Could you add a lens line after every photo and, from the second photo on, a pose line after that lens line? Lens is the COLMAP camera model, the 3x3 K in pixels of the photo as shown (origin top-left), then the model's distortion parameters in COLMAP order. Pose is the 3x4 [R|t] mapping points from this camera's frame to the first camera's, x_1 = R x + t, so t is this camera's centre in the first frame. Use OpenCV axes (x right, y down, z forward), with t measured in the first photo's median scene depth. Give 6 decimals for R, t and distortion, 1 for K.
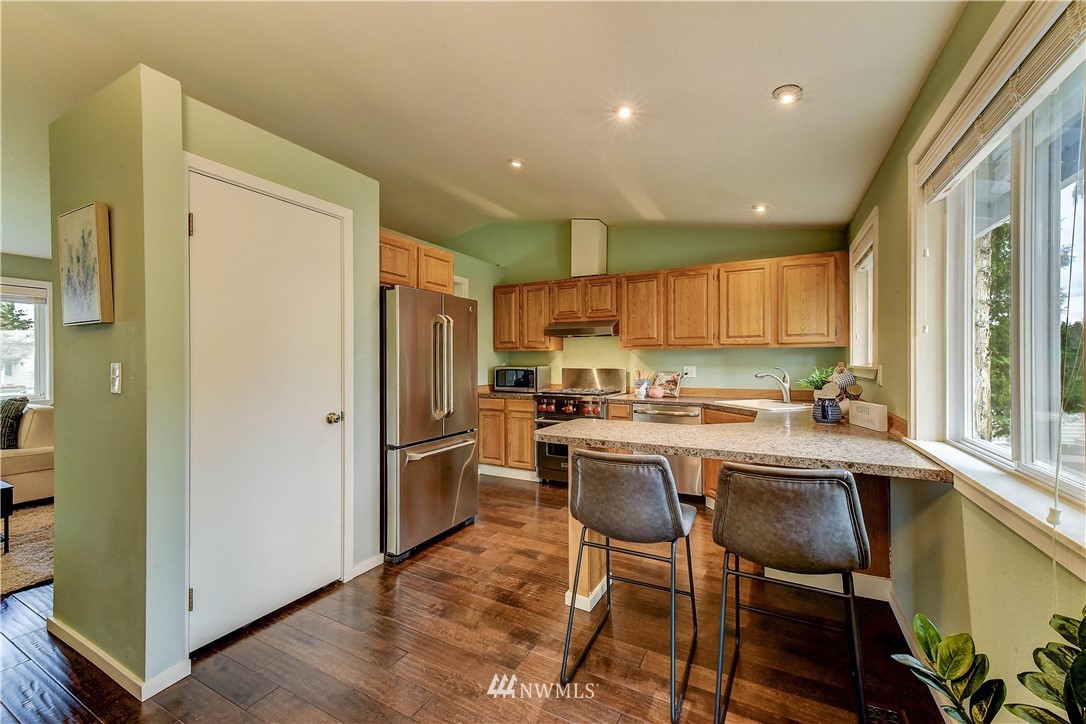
lens RADIAL K [[432.6, 0, 545.8], [0, 432.6, 365.3], [0, 0, 1]] dist [0.000822, 0.000115]
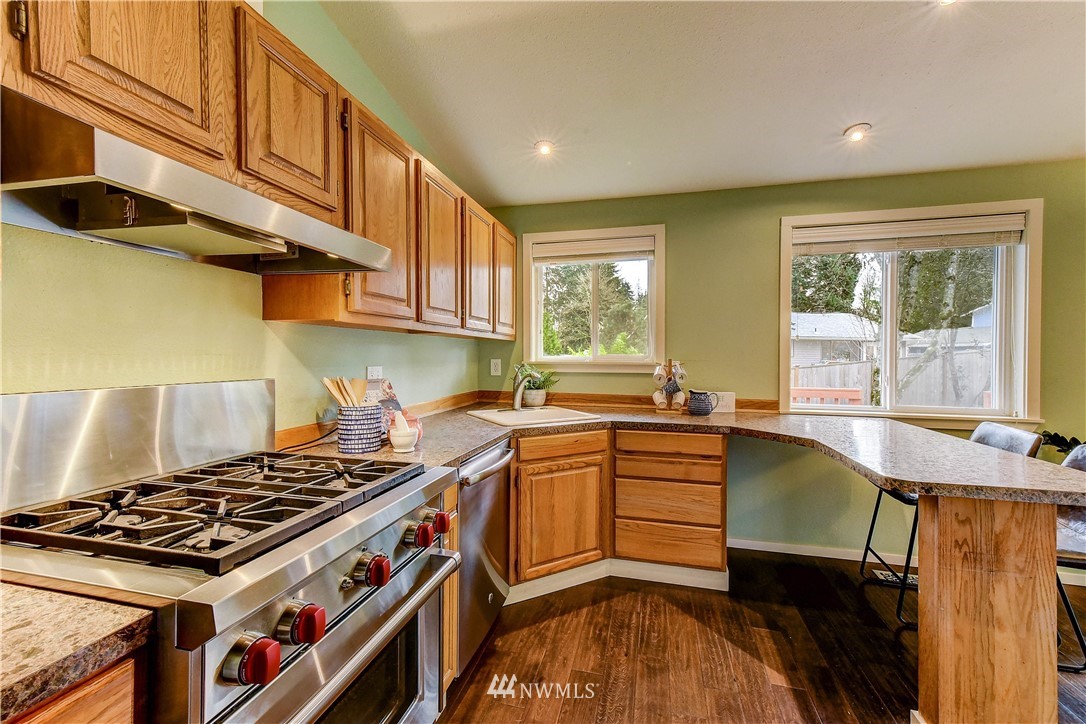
lens RADIAL K [[444.0, 0, 543.0], [0, 444.0, 362.0], [0, 0, 1]] dist [0.016348, 0.000139]
pose [[-0.233921, -0.015950, 0.972125, -0.218851], [0.001060, 0.999861, 0.016660, -0.012354], [-0.972255, 0.004928, -0.233871, 1.062345]]
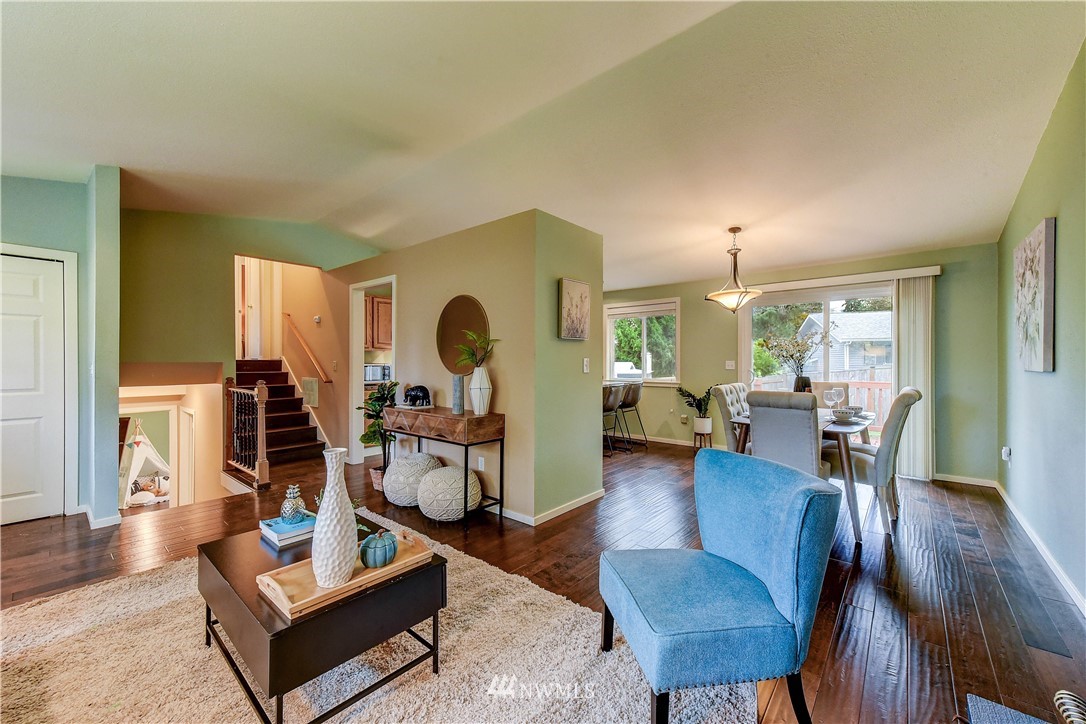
lens RADIAL K [[423.4, 0, 549.5], [0, 423.4, 362.9], [0, 0, 1]] dist [0.012854, 0.000289]
pose [[0.206587, -0.003562, 0.978422, -1.436509], [0.004687, 0.999986, 0.002651, 0.005362], [-0.978417, 0.004038, 0.206601, 0.346571]]
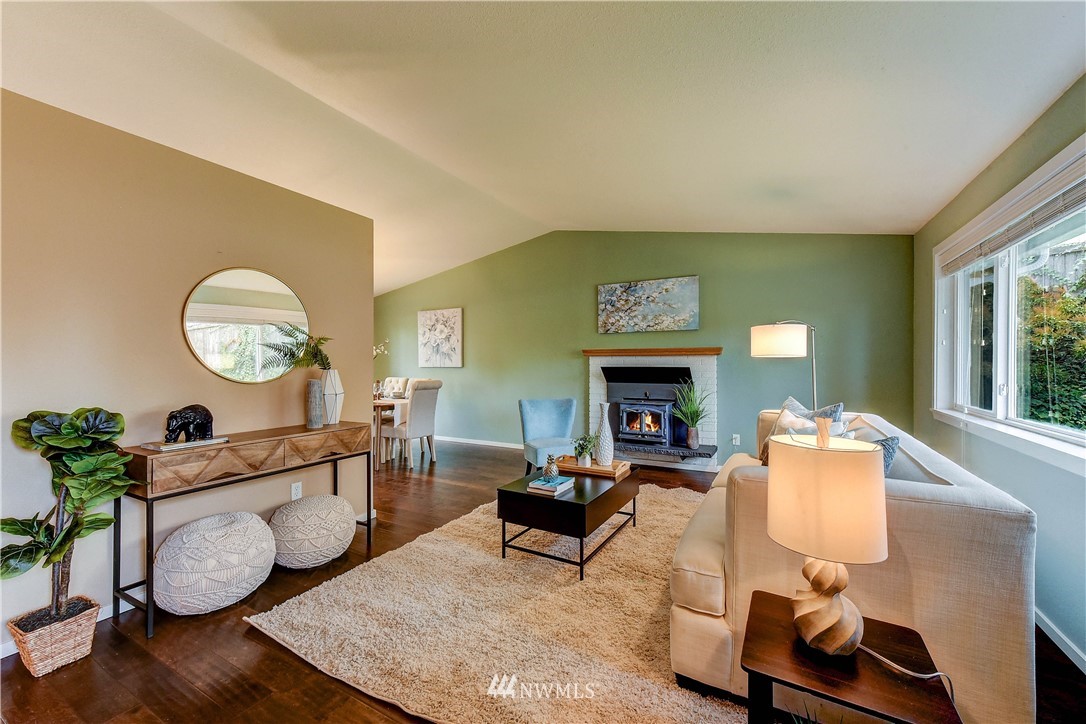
lens RADIAL K [[423.4, 0, 549.5], [0, 423.4, 362.9], [0, 0, 1]] dist [0.012854, 0.000289]
pose [[-0.999715, 0.004342, 0.023470, -1.014750], [0.004451, 0.999979, 0.004606, 0.001952], [-0.023449, 0.004710, -0.999714, 1.440089]]
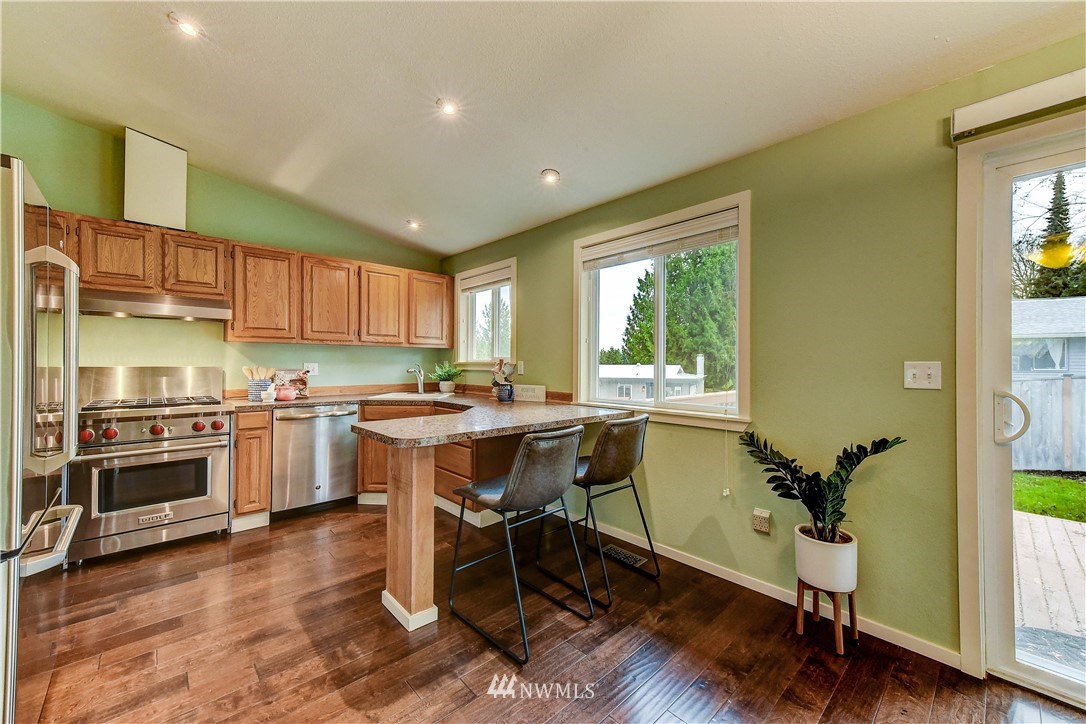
lens RADIAL K [[423.4, 0, 549.5], [0, 423.4, 362.9], [0, 0, 1]] dist [0.012854, 0.000289]
pose [[0.321417, 0.003358, 0.946932, -0.405133], [0.002452, 0.999987, -0.004378, 0.007720], [-0.946935, 0.003729, 0.321404, 0.268480]]
